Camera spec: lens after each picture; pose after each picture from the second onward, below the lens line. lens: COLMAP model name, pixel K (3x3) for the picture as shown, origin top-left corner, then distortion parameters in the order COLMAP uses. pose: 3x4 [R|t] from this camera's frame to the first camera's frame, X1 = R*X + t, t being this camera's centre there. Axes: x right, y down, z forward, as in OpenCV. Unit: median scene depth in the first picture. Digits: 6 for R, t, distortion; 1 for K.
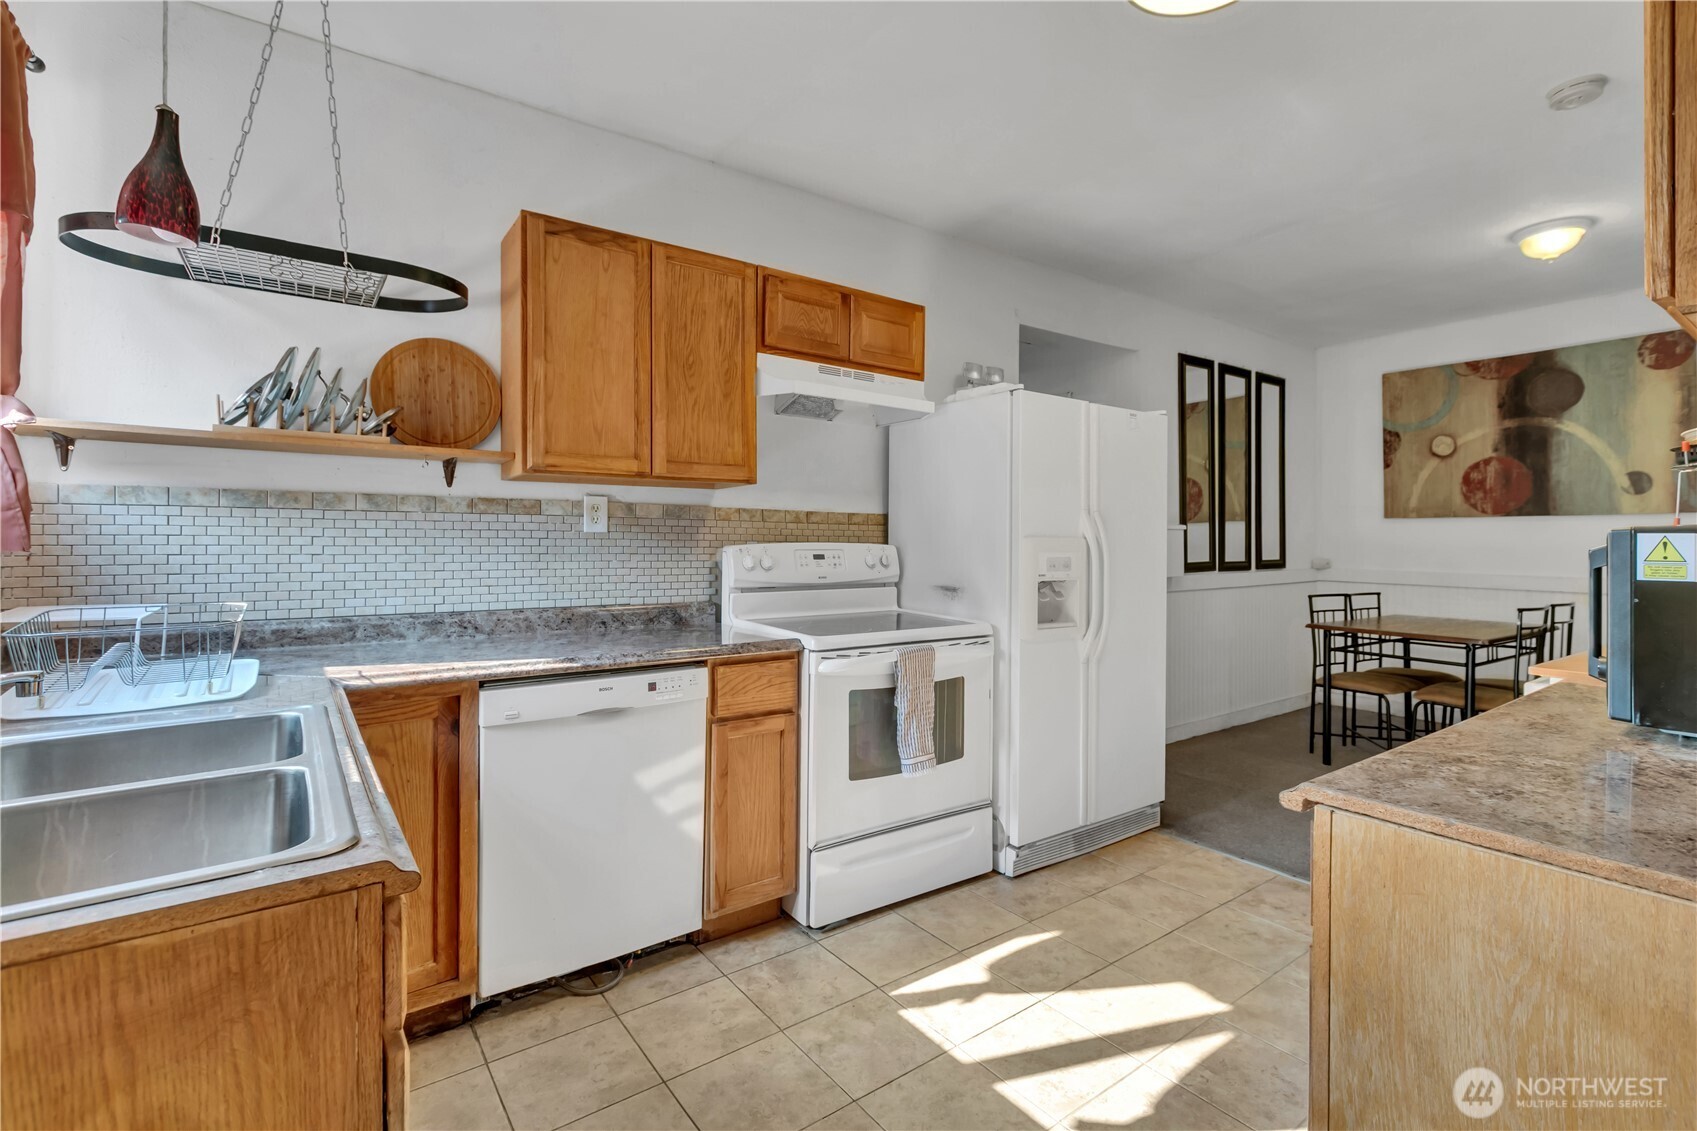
lens RADIAL K [[777.7, 0, 853.0], [0, 777.7, 532.5], [0, 0, 1]] dist [-0.002088, -0.000397]
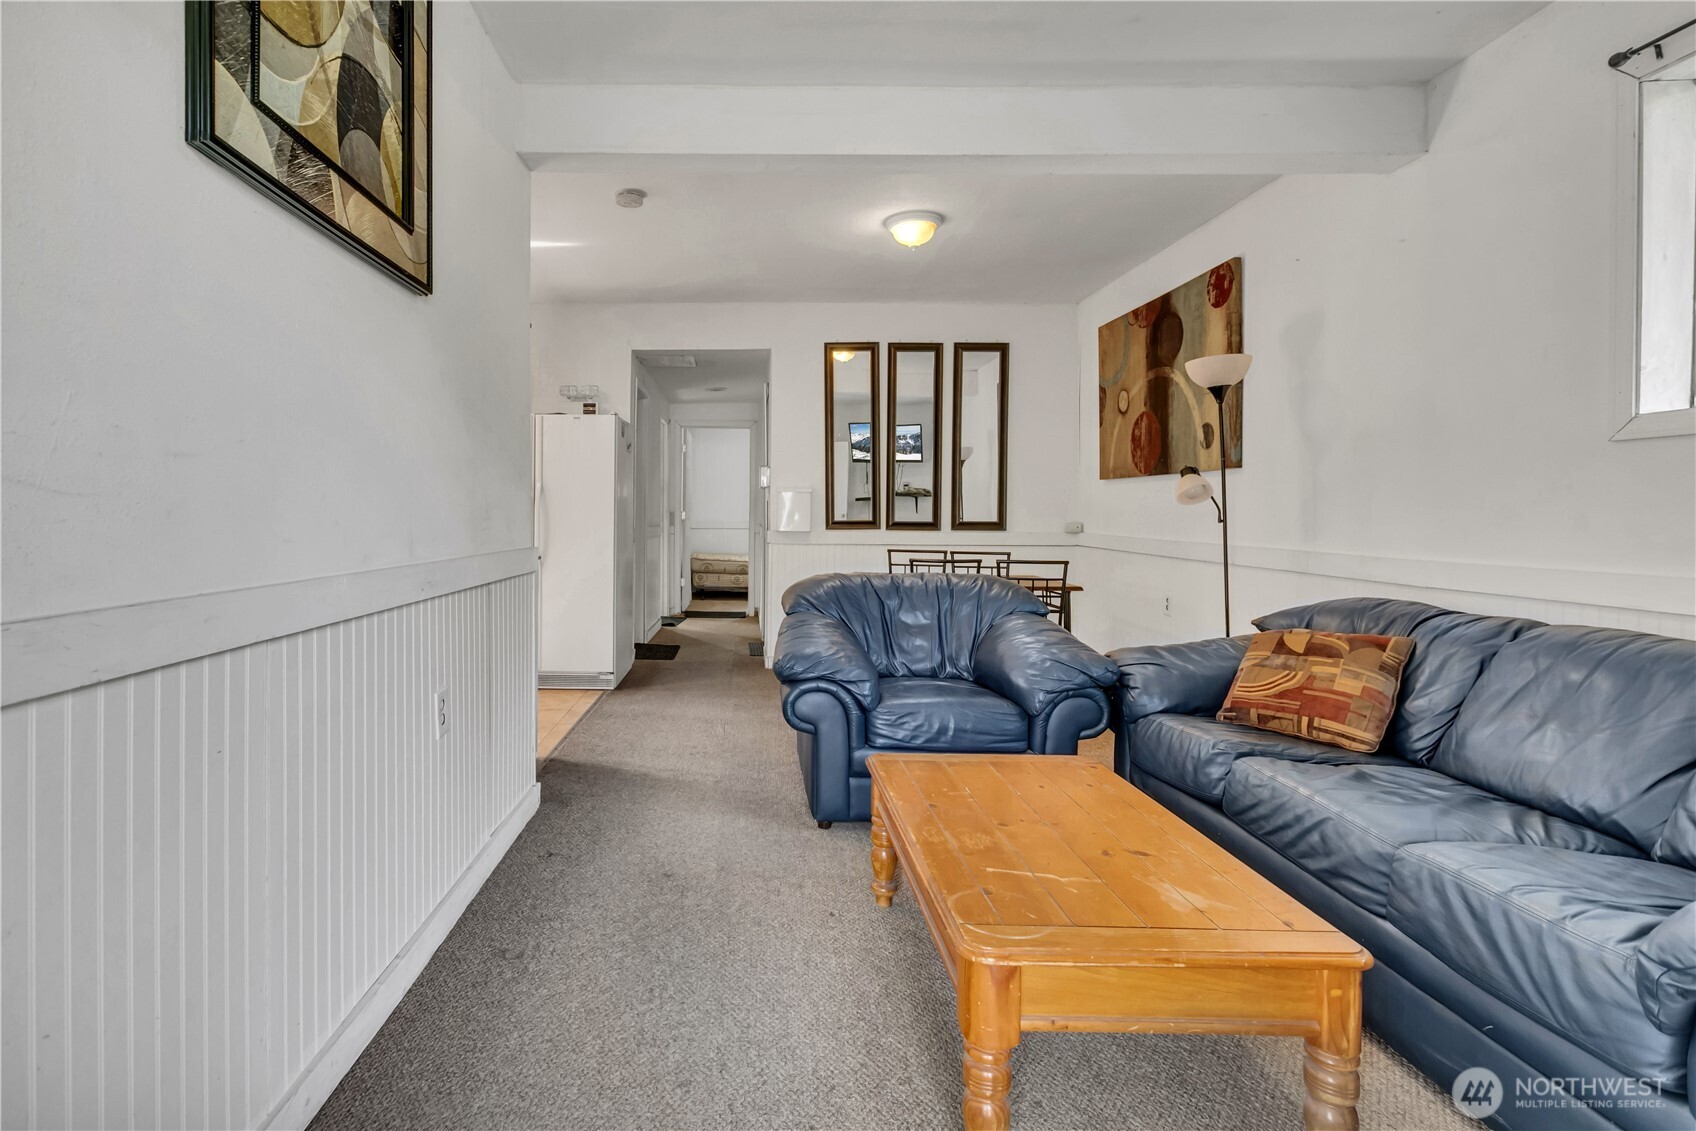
lens RADIAL K [[844.4, 0, 730.9], [0, 844.4, 549.8], [0, 0, 1]] dist [0.001845, 0.002700]
pose [[0.792214, 0.032945, -0.609354, 1.102788], [-0.001572, 0.998649, 0.051949, 0.017137], [0.610242, -0.040197, 0.791195, -0.114095]]
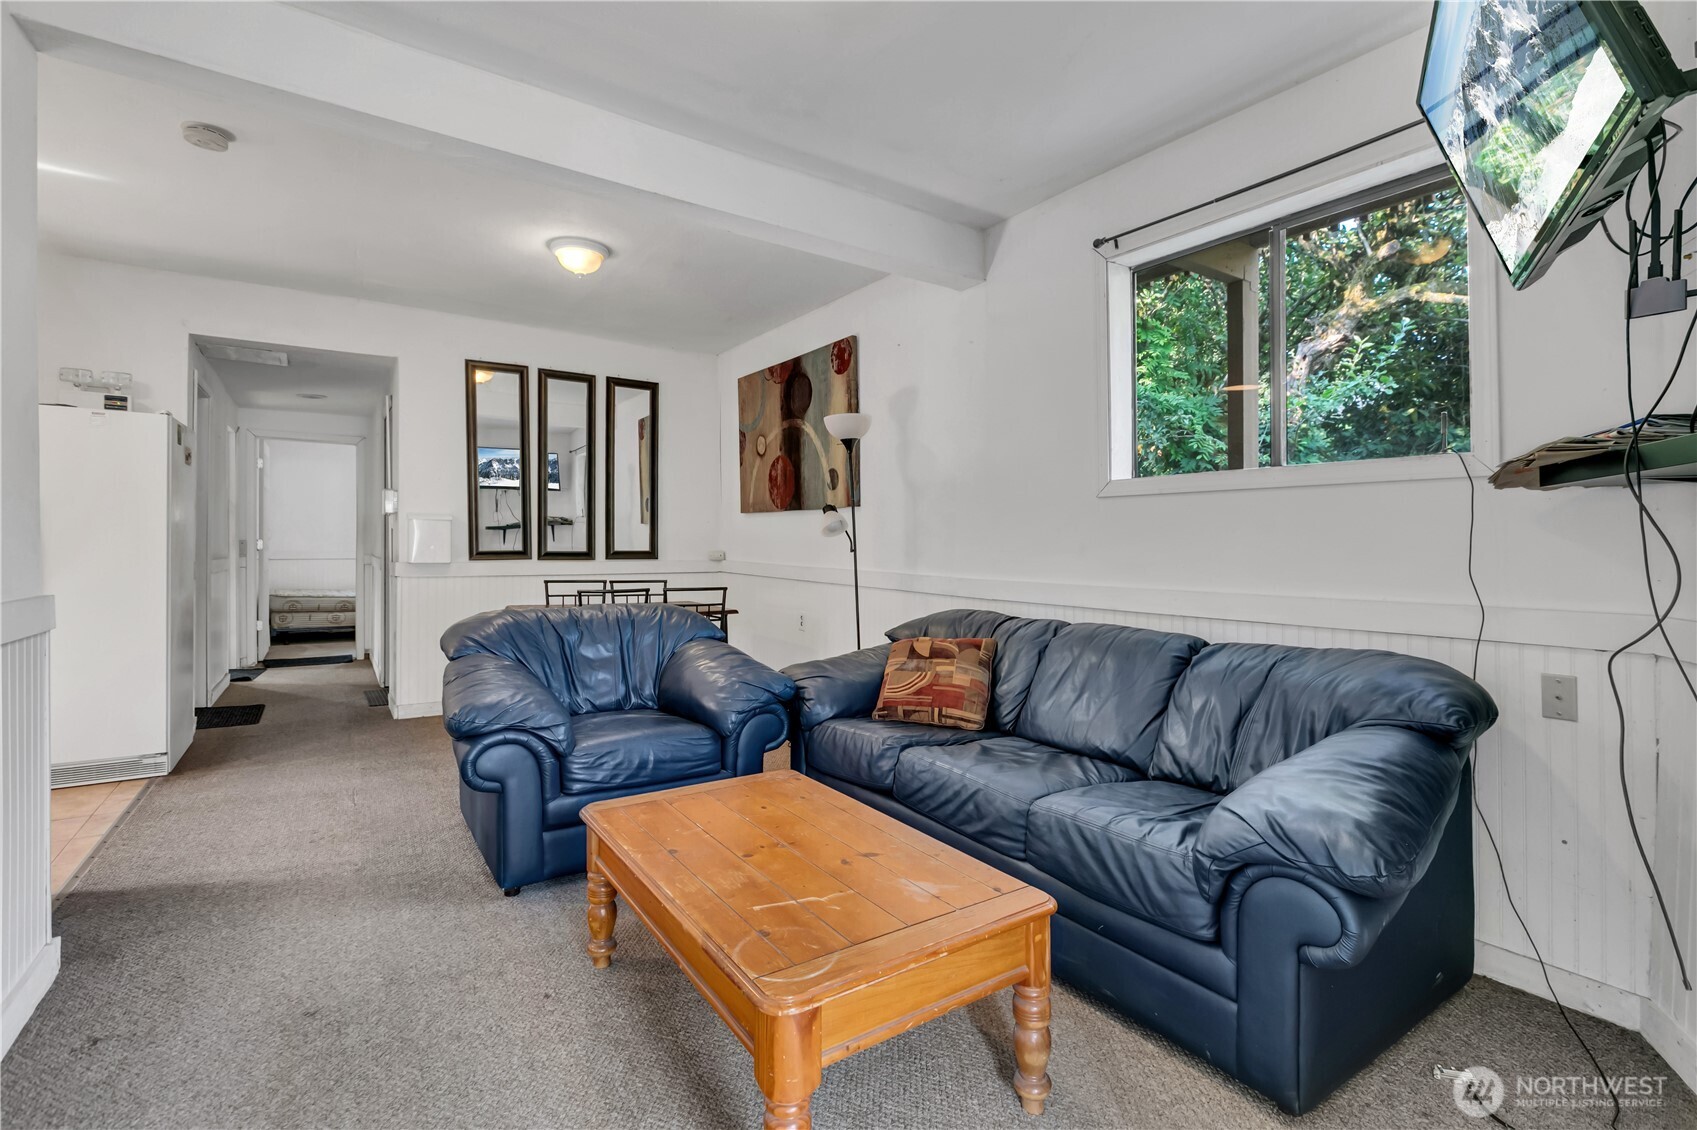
lens RADIAL K [[784.8, 0, 868.5], [0, 784.8, 556.4], [0, 0, 1]] dist [0.002710, 0.000482]
pose [[0.999467, 0.009513, -0.031231, 1.027838], [-0.008711, 0.999632, 0.025705, 0.014111], [0.031464, -0.025419, 0.999182, -0.092788]]
